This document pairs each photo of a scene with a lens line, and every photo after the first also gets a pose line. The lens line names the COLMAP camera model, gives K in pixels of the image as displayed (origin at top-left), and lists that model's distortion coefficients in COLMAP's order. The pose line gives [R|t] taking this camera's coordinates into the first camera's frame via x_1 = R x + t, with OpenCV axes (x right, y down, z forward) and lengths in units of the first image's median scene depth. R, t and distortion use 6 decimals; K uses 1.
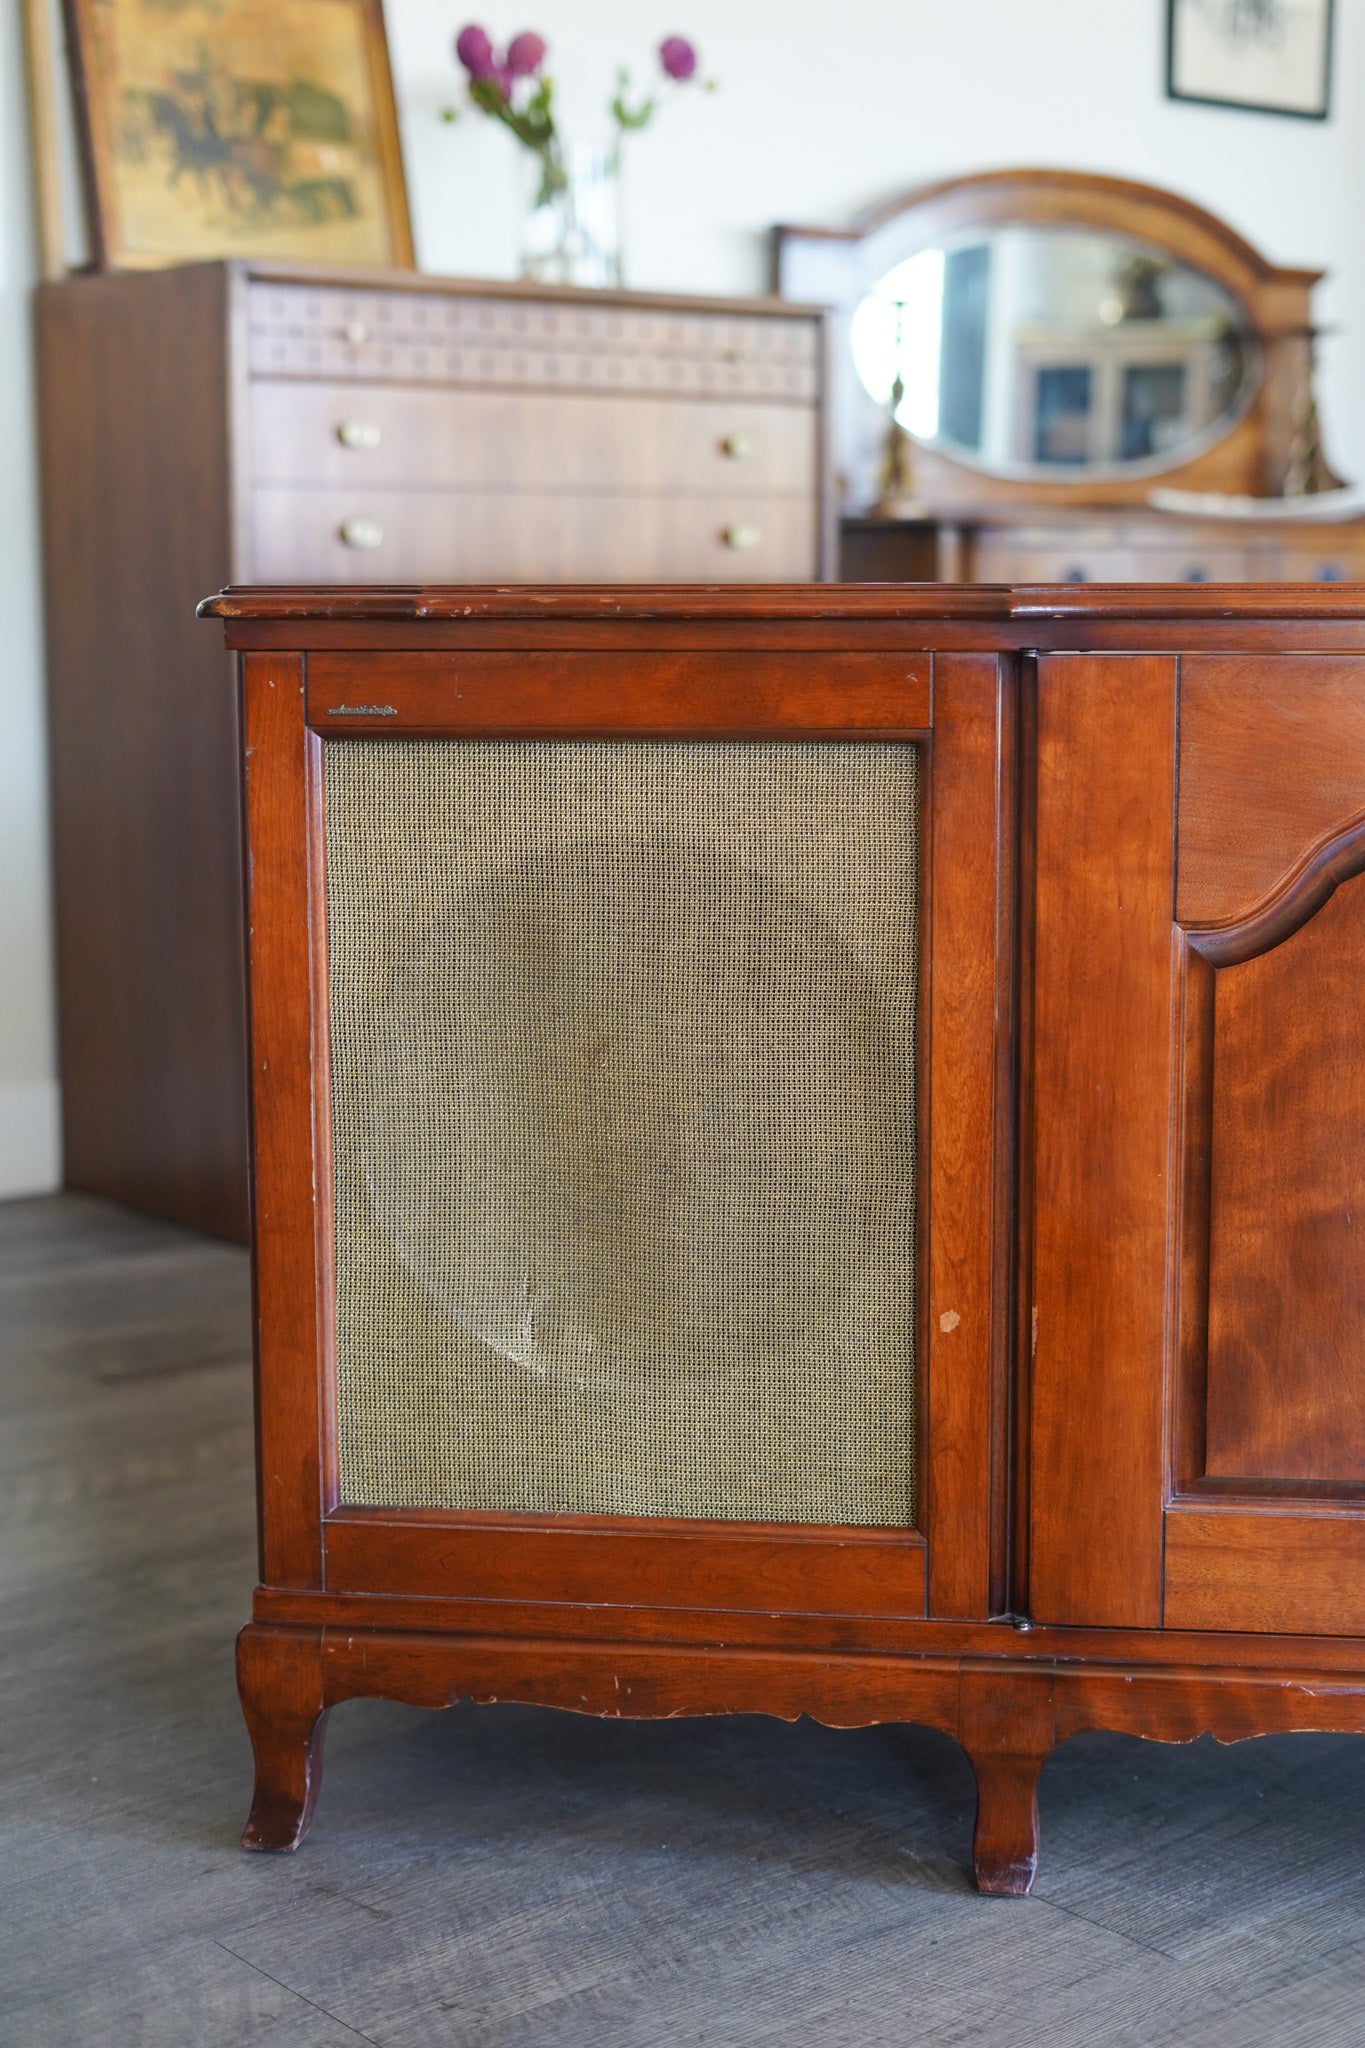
lens RADIAL K [[2988.4, 0, 682.5], [0, 2988.4, 1024.0], [0, 0, 1]] dist [-0.031265, -0.014857]
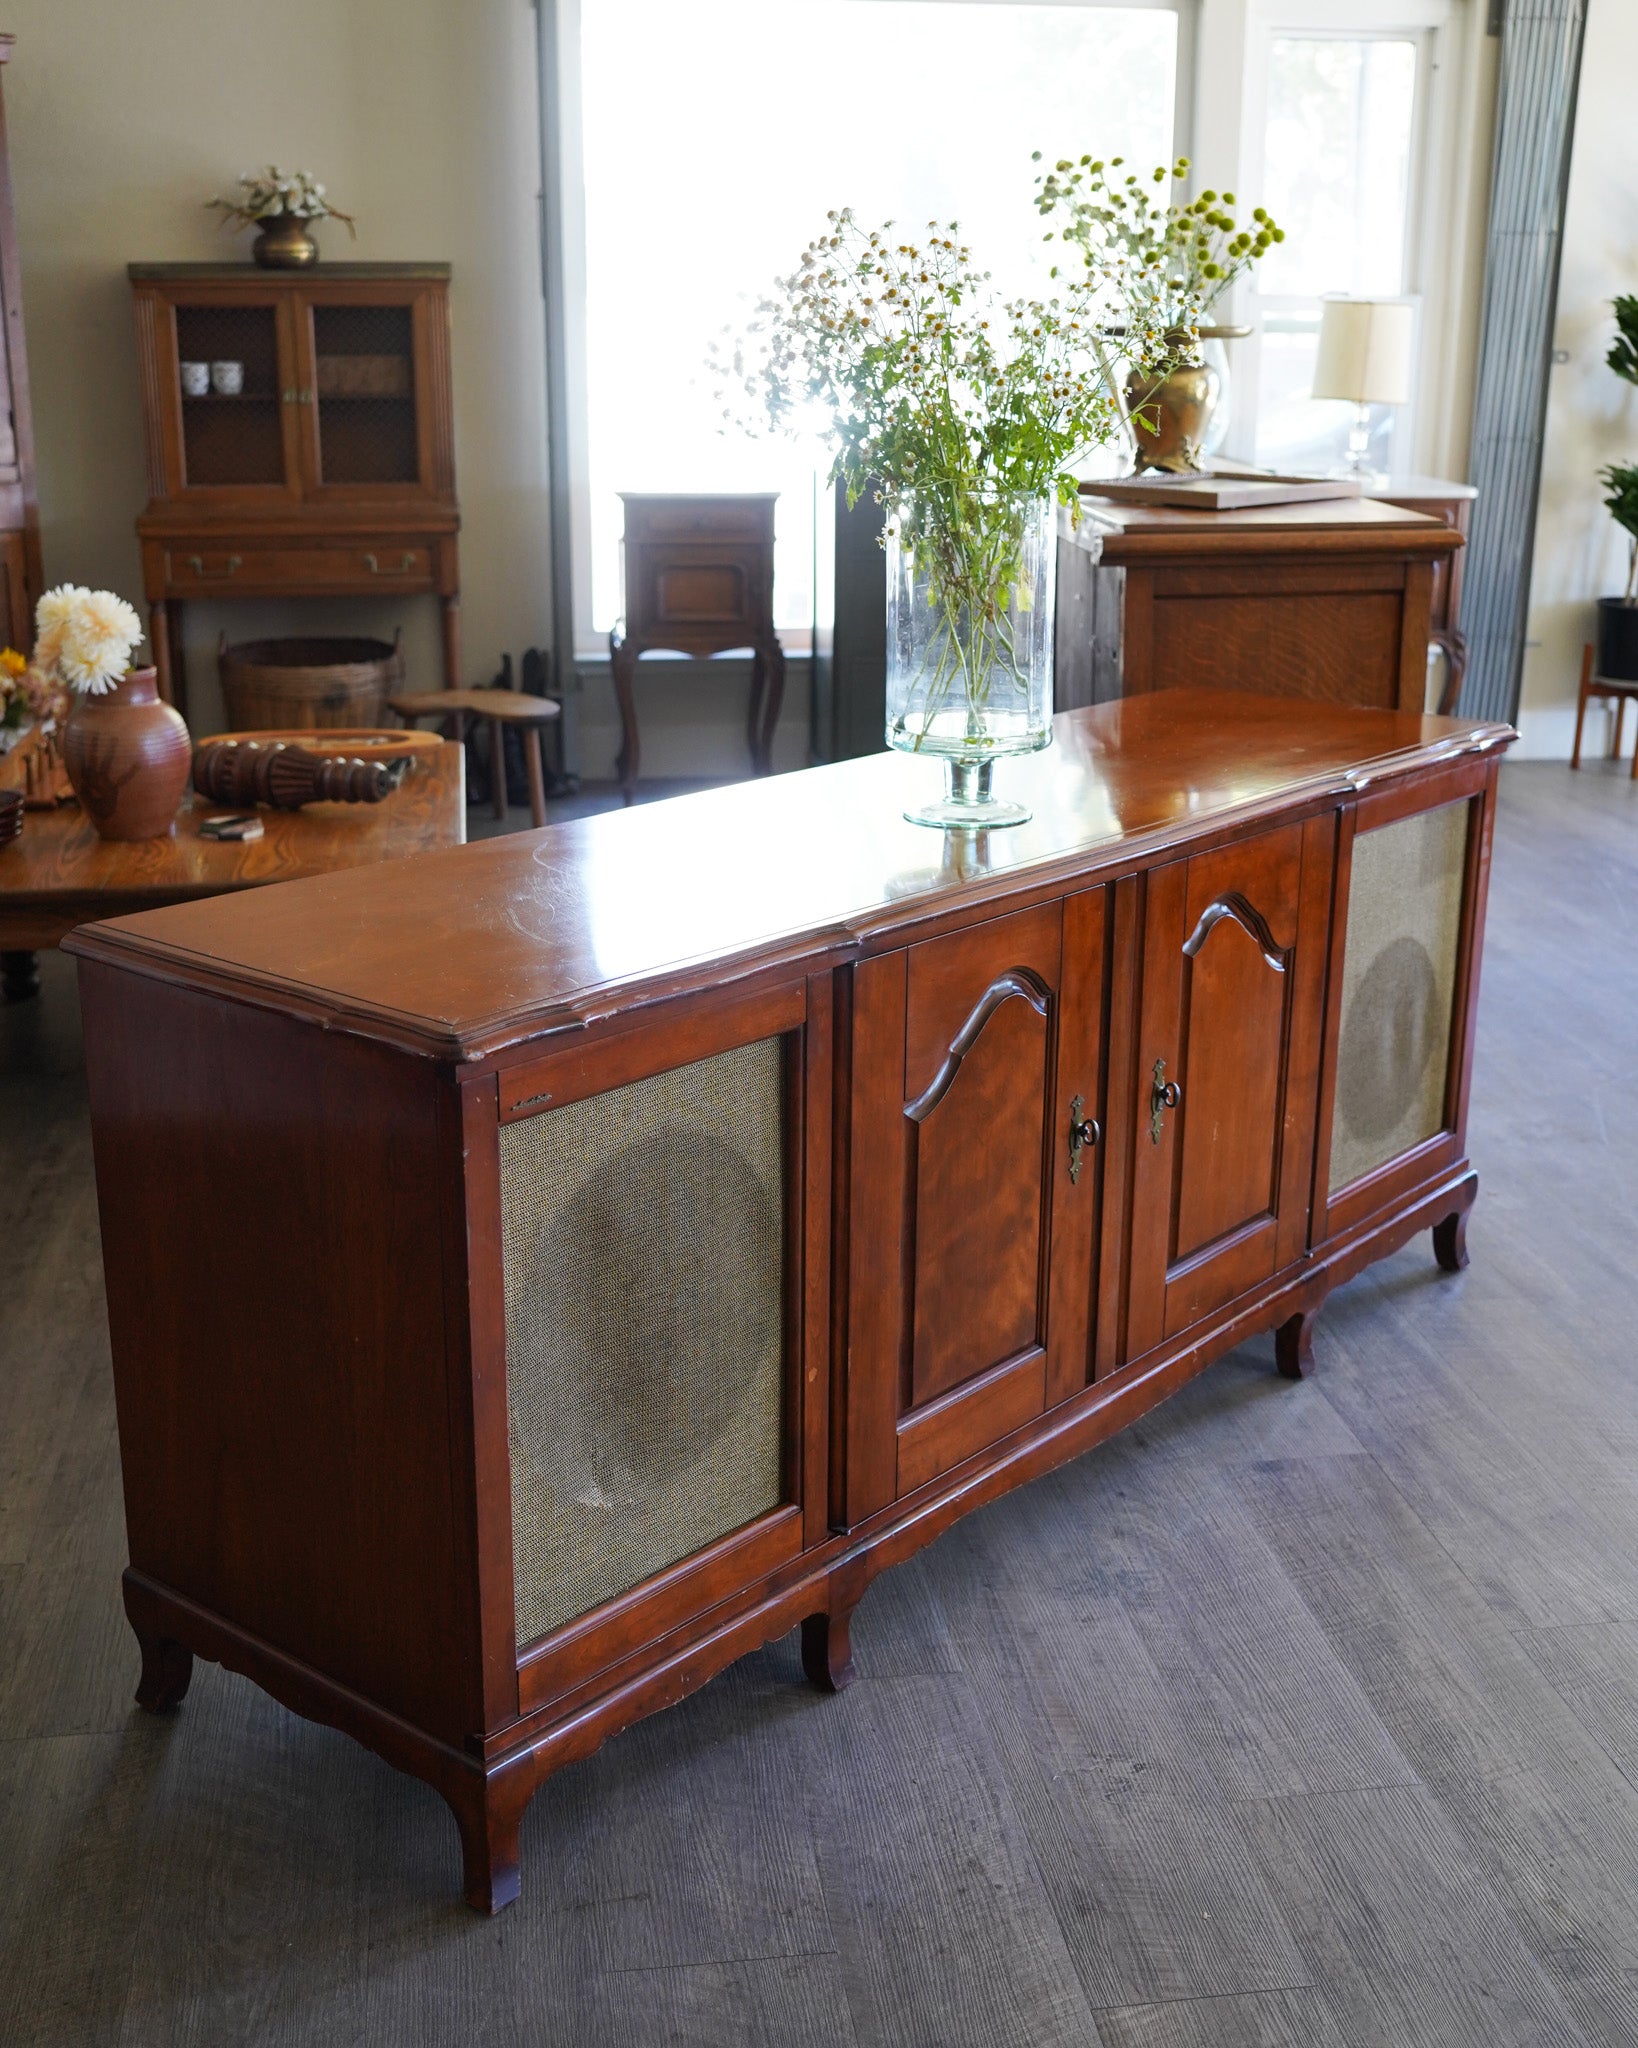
lens RADIAL K [[2425.1, 0, 830.0], [0, 2425.1, 1031.6], [0, 0, 1]] dist [-0.057759, 0.033943]
pose [[0.521361, -0.243339, 0.817905, -0.914957], [0.106032, 0.969525, 0.220860, -0.360684], [-0.846723, -0.028424, 0.531274, 0.312918]]
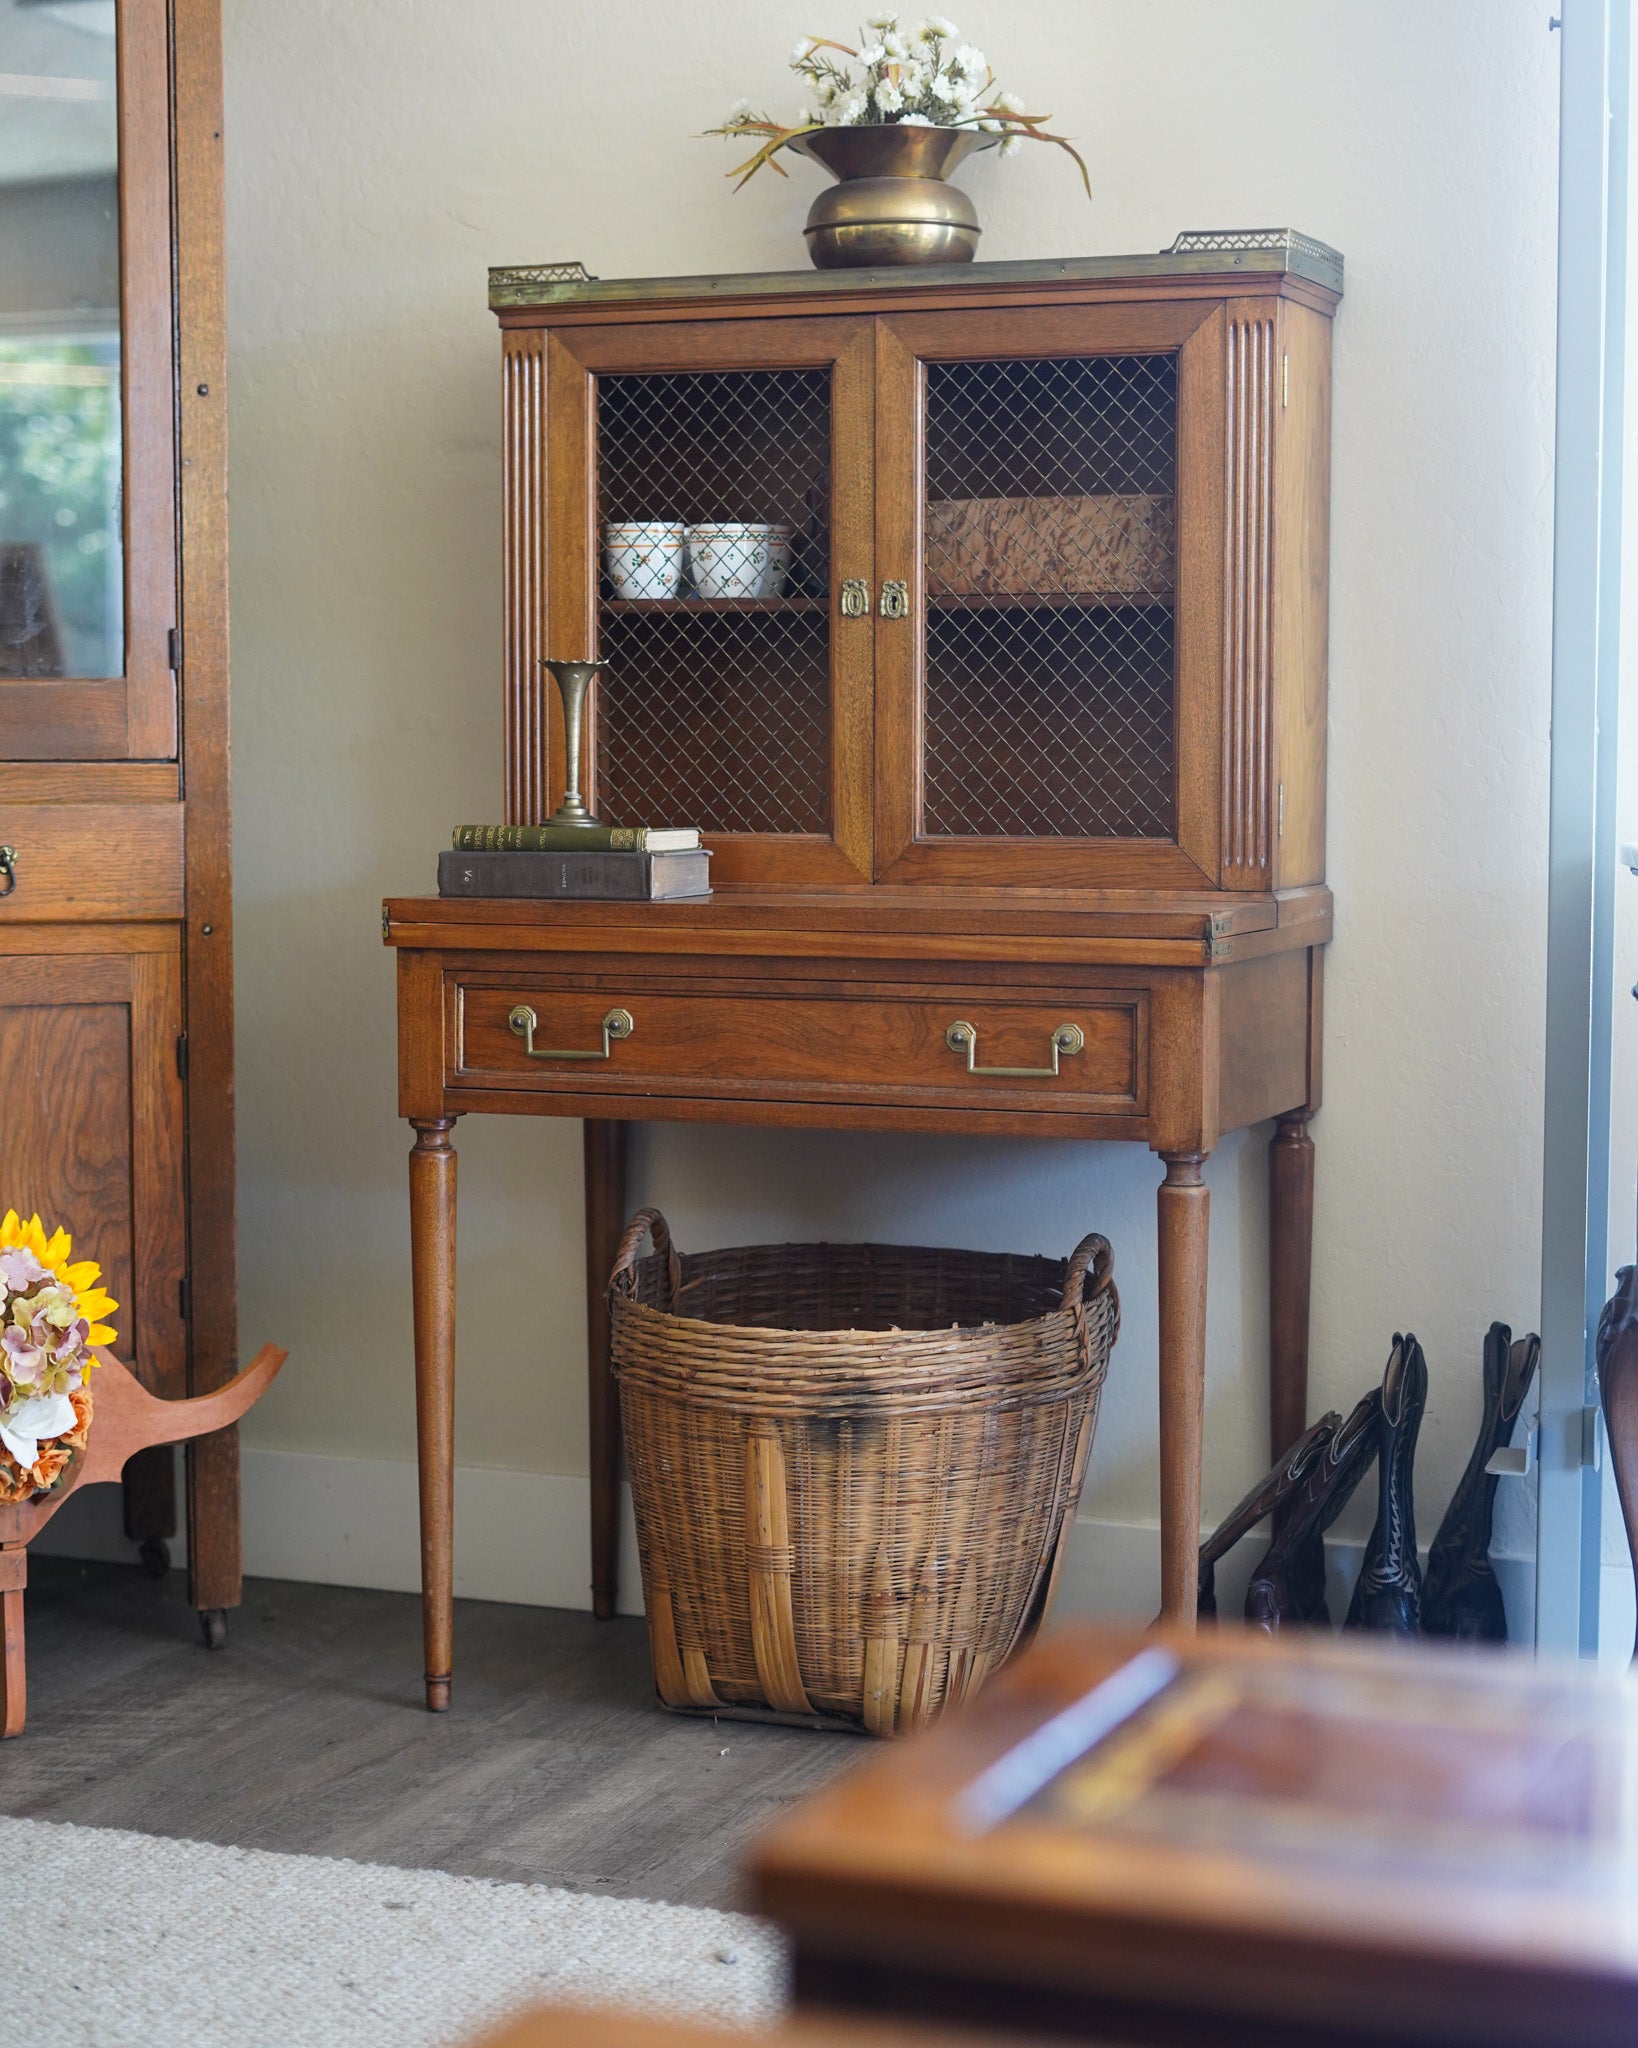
lens RADIAL K [[3571.3, 0, 854.5], [0, 3571.3, 1030.5], [0, 0, 1]] dist [-0.005924, -0.056278]
pose [[0.878772, -0.024853, 0.476595, 0.742470], [0.052803, 0.997575, -0.045341, -0.252980], [-0.474312, 0.065010, 0.877953, 1.138048]]
